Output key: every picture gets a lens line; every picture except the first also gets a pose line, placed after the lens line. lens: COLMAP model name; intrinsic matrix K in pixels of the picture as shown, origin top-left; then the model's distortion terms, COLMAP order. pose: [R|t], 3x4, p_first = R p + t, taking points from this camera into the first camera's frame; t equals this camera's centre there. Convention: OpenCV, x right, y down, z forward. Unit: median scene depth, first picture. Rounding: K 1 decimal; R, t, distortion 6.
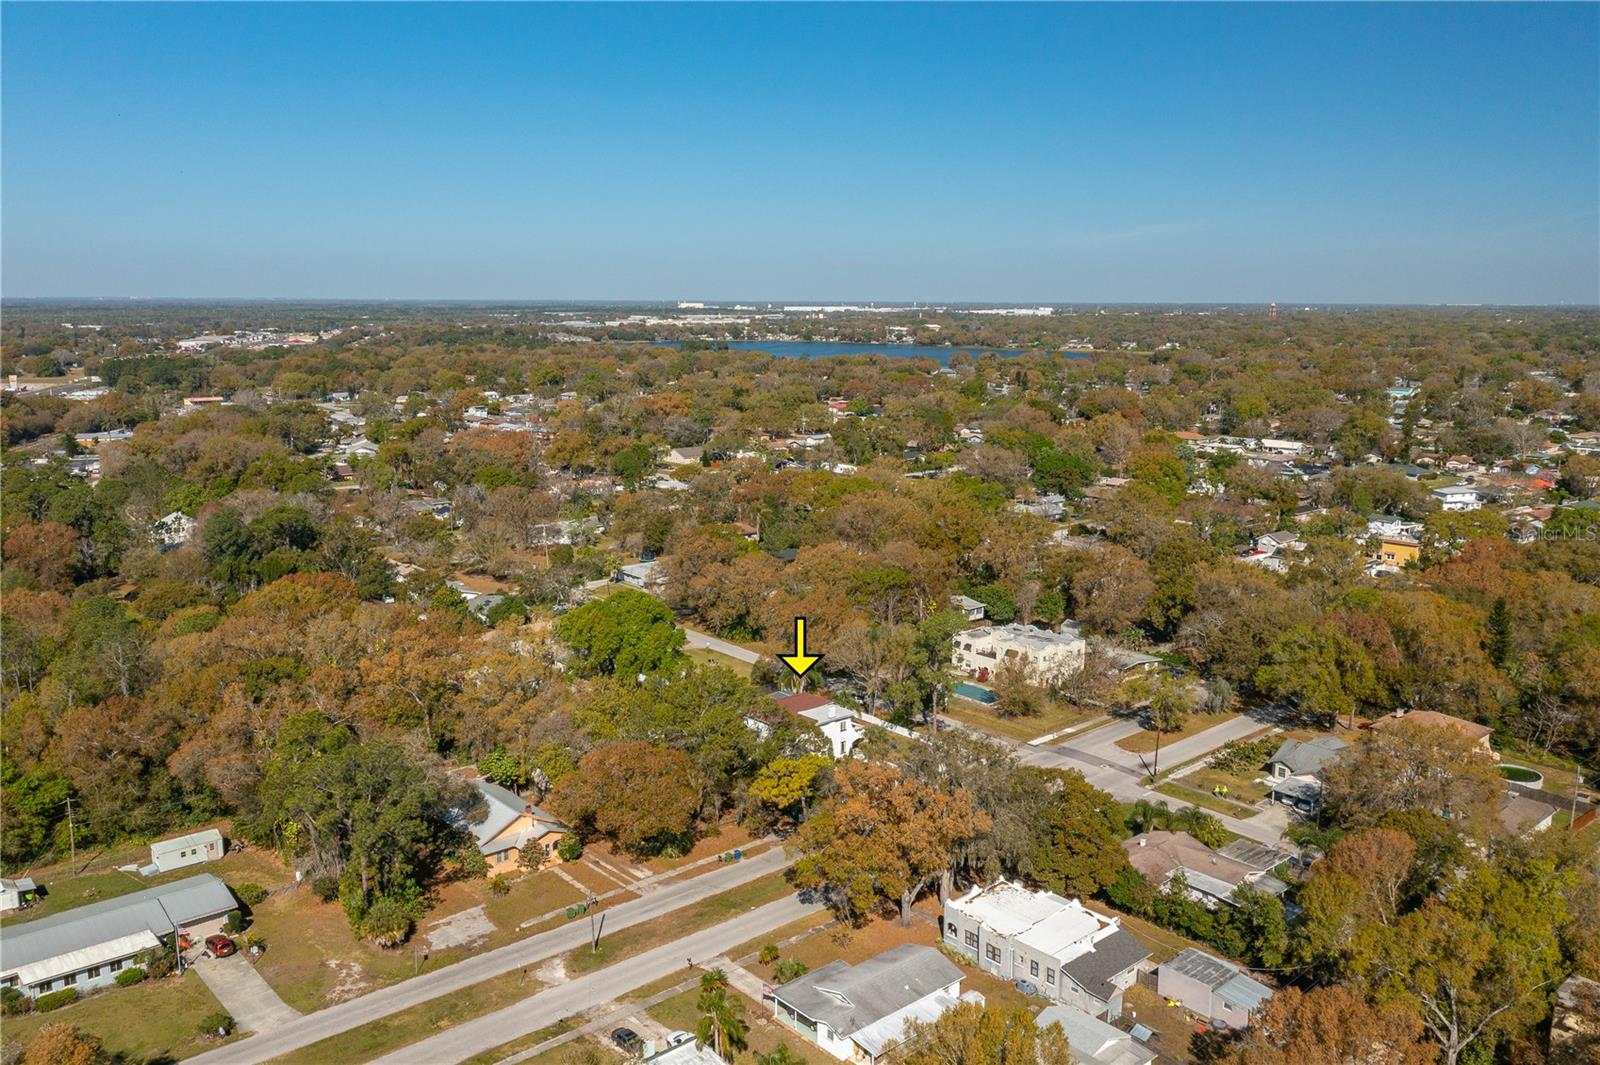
lens RADIAL K [[1265.2, 0, 803.6], [0, 1265.2, 483.3], [0, 0, 1]] dist [-0.023960, 0.004806]
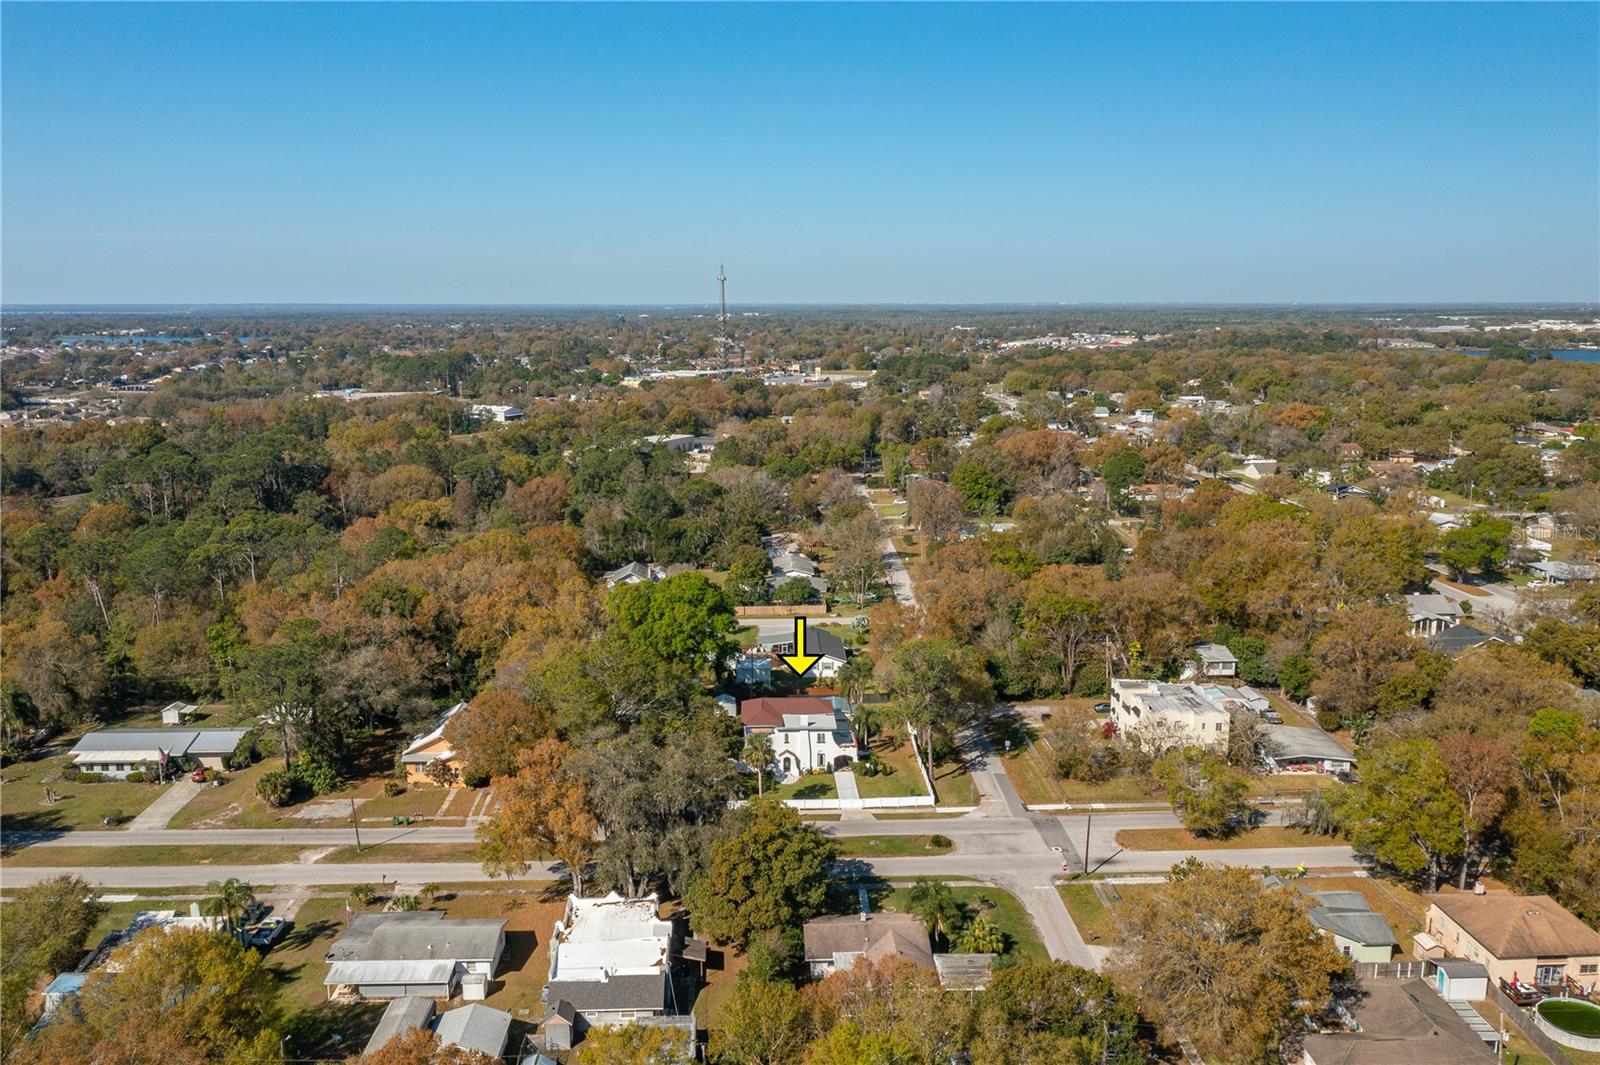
lens RADIAL K [[1265.2, 0, 803.6], [0, 1265.2, 483.3], [0, 0, 1]] dist [-0.023960, 0.004806]
pose [[0.781381, 0.083792, -0.618403, 0.614573], [-0.085861, 0.995956, 0.026460, -0.026477], [0.618119, 0.032421, 0.785415, 0.231270]]
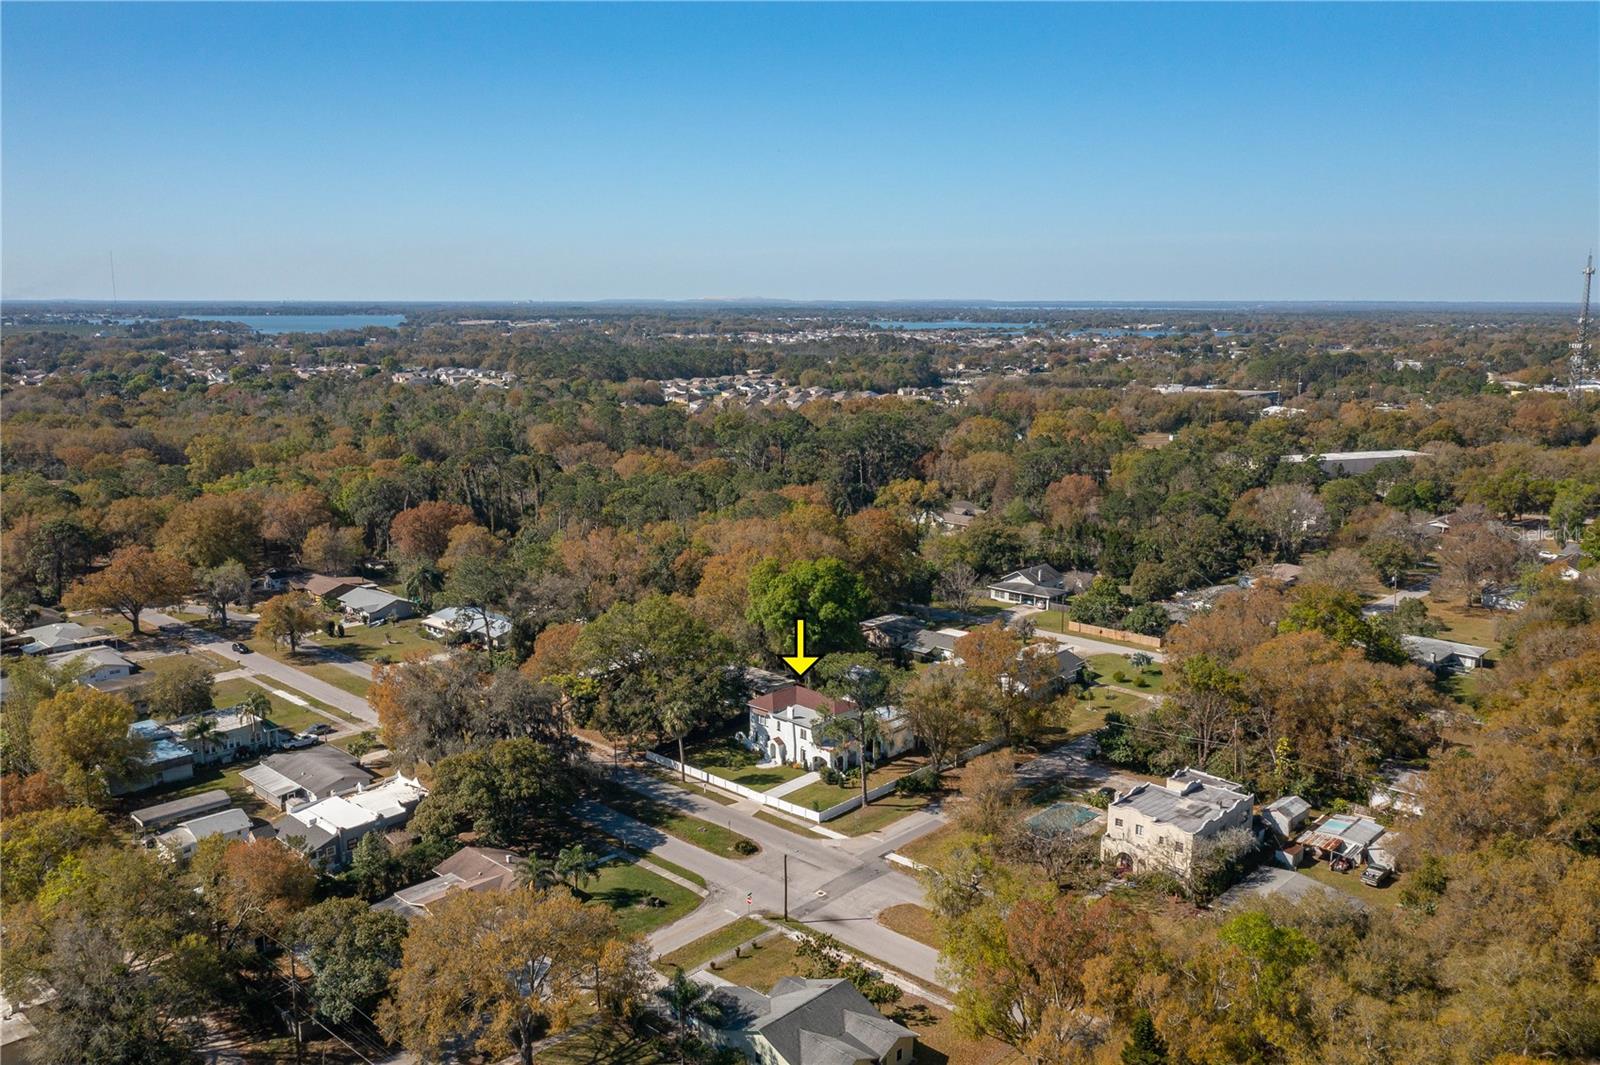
lens RADIAL K [[1260.0, 0, 794.1], [0, 1260.0, 495.3], [0, 0, 1]] dist [-0.027113, 0.003398]
pose [[0.095220, 0.147636, -0.984447, 0.972283], [-0.140630, 0.981018, 0.133520, -0.117056], [0.985473, 0.125730, 0.114174, 0.878006]]
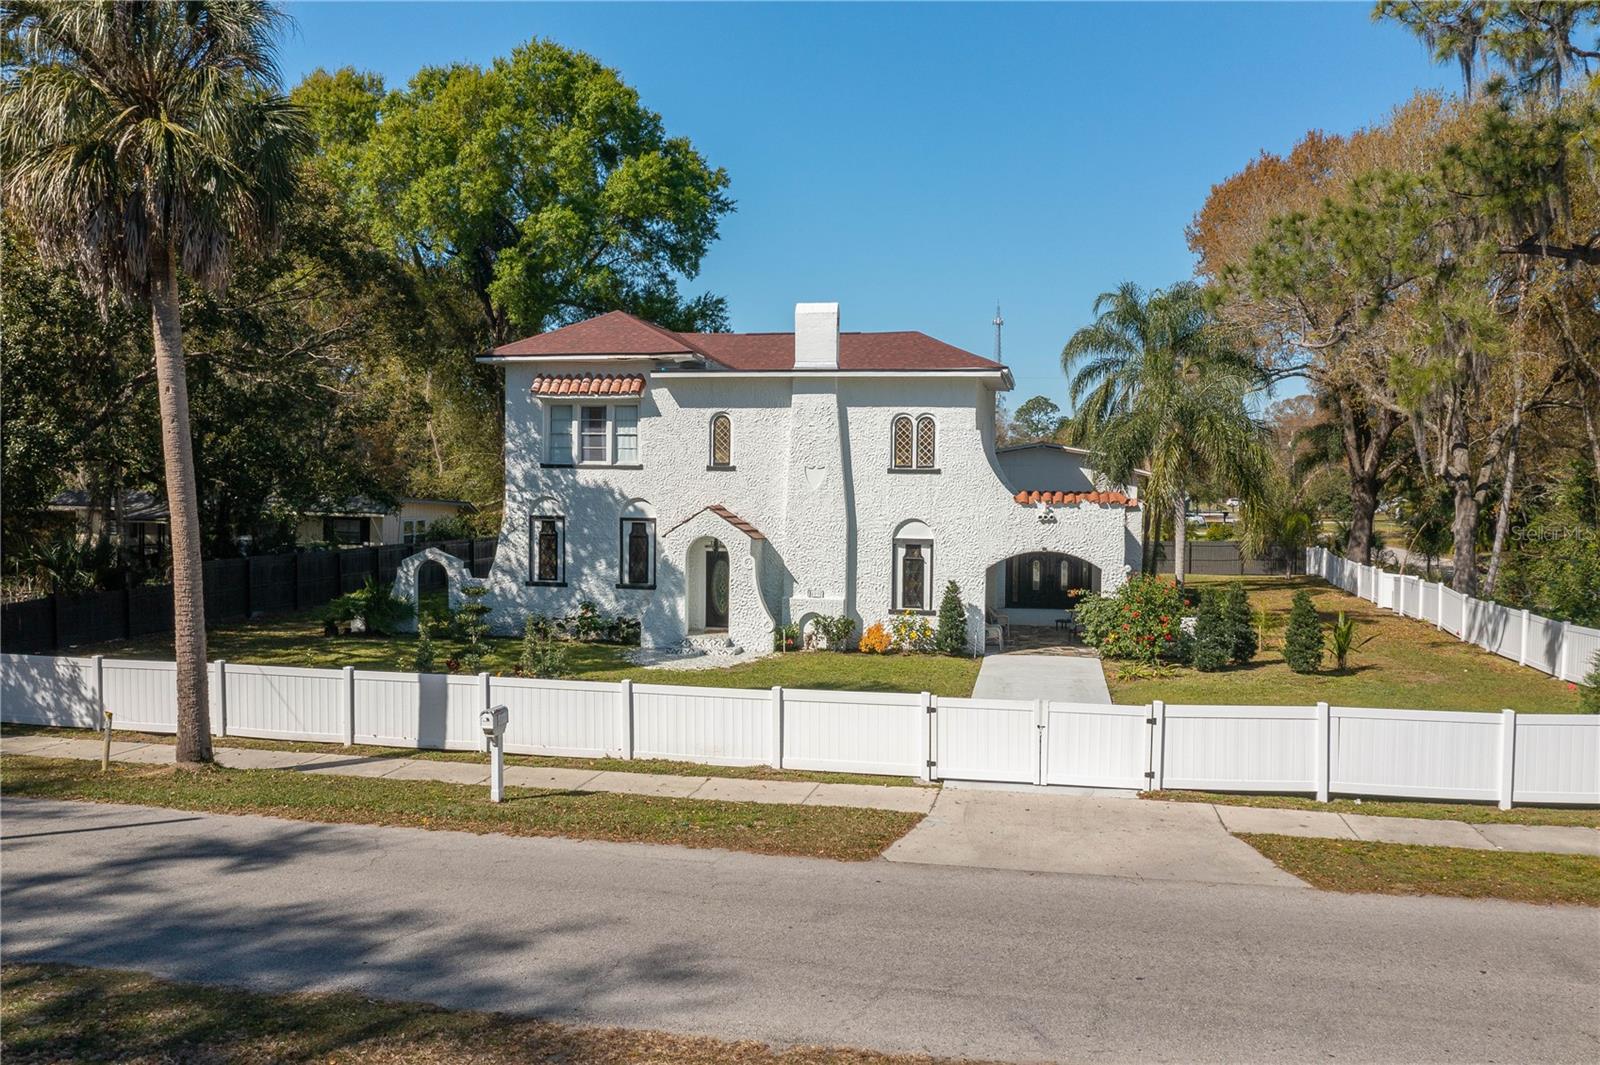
lens RADIAL K [[1265.2, 0, 803.6], [0, 1265.2, 483.3], [0, 0, 1]] dist [-0.023960, 0.004806]
pose [[0.610994, 0.008030, -0.791594, 0.158907], [-0.119927, 0.989346, -0.082530, 0.217672], [0.782498, 0.145359, 0.605448, 0.906118]]
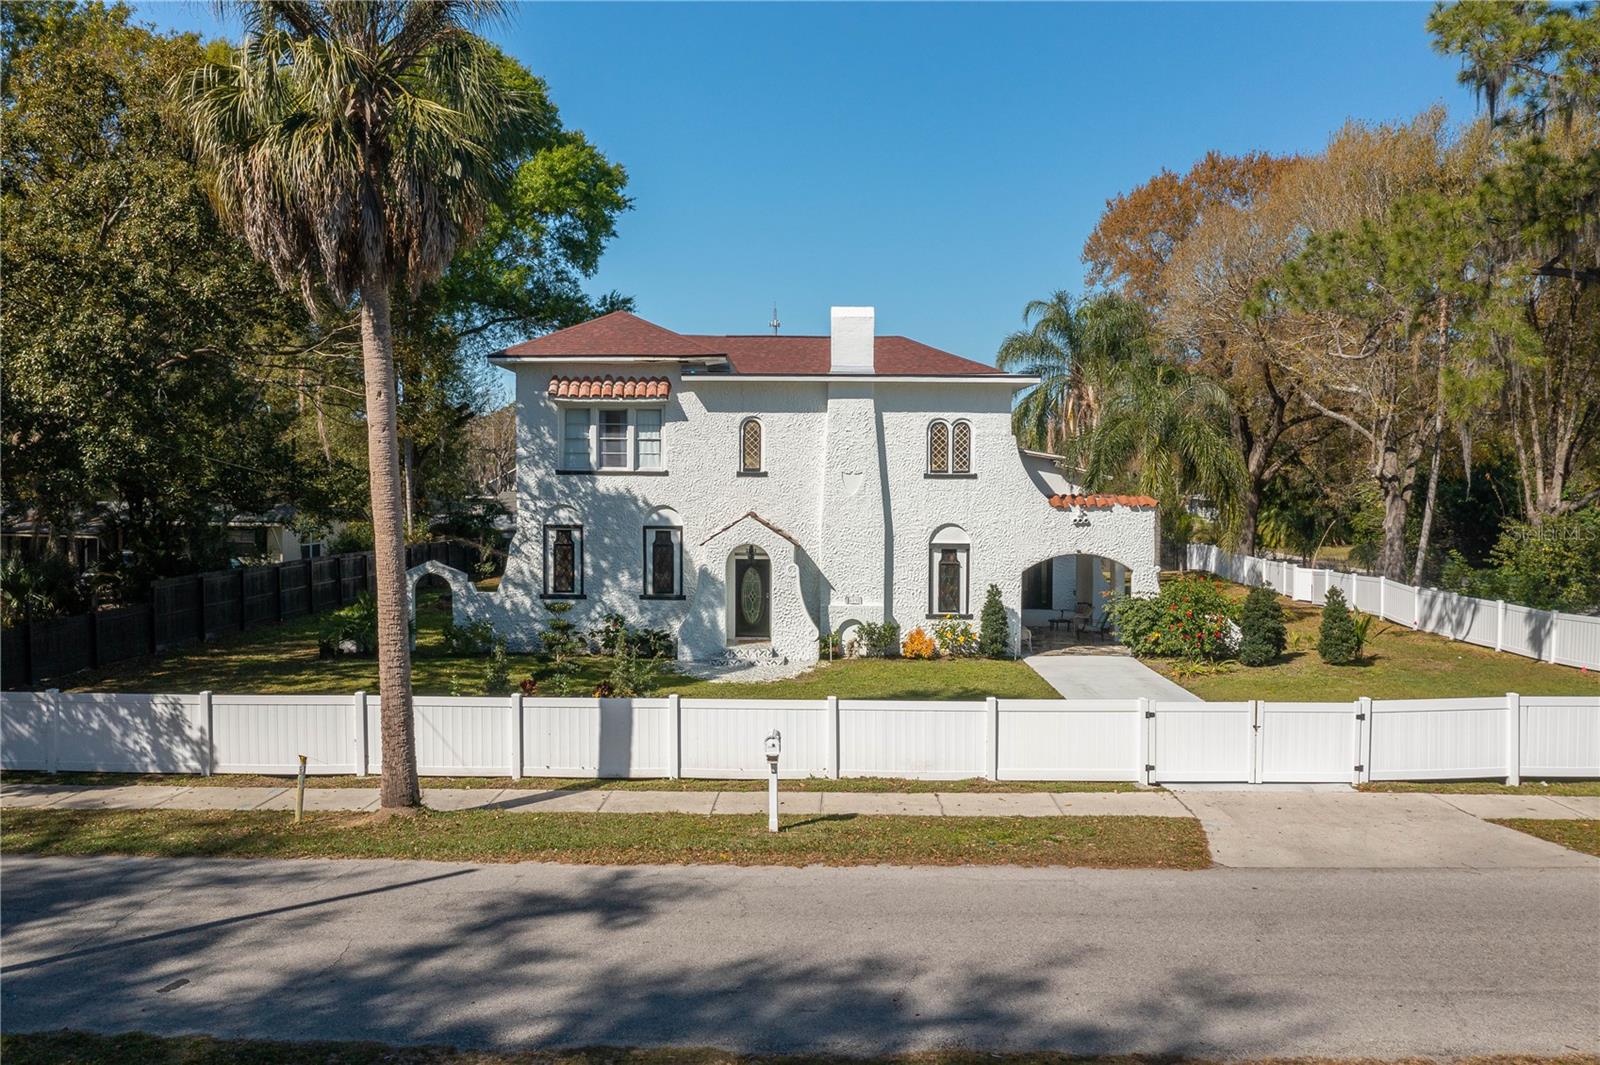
lens RADIAL K [[1260.0, 0, 794.1], [0, 1260.0, 495.3], [0, 0, 1]] dist [-0.027113, 0.003398]
pose [[0.745811, 0.009209, -0.666094, 0.130626], [-0.096326, 0.990887, -0.094155, 0.220866], [0.659157, 0.134384, 0.739901, 0.880830]]
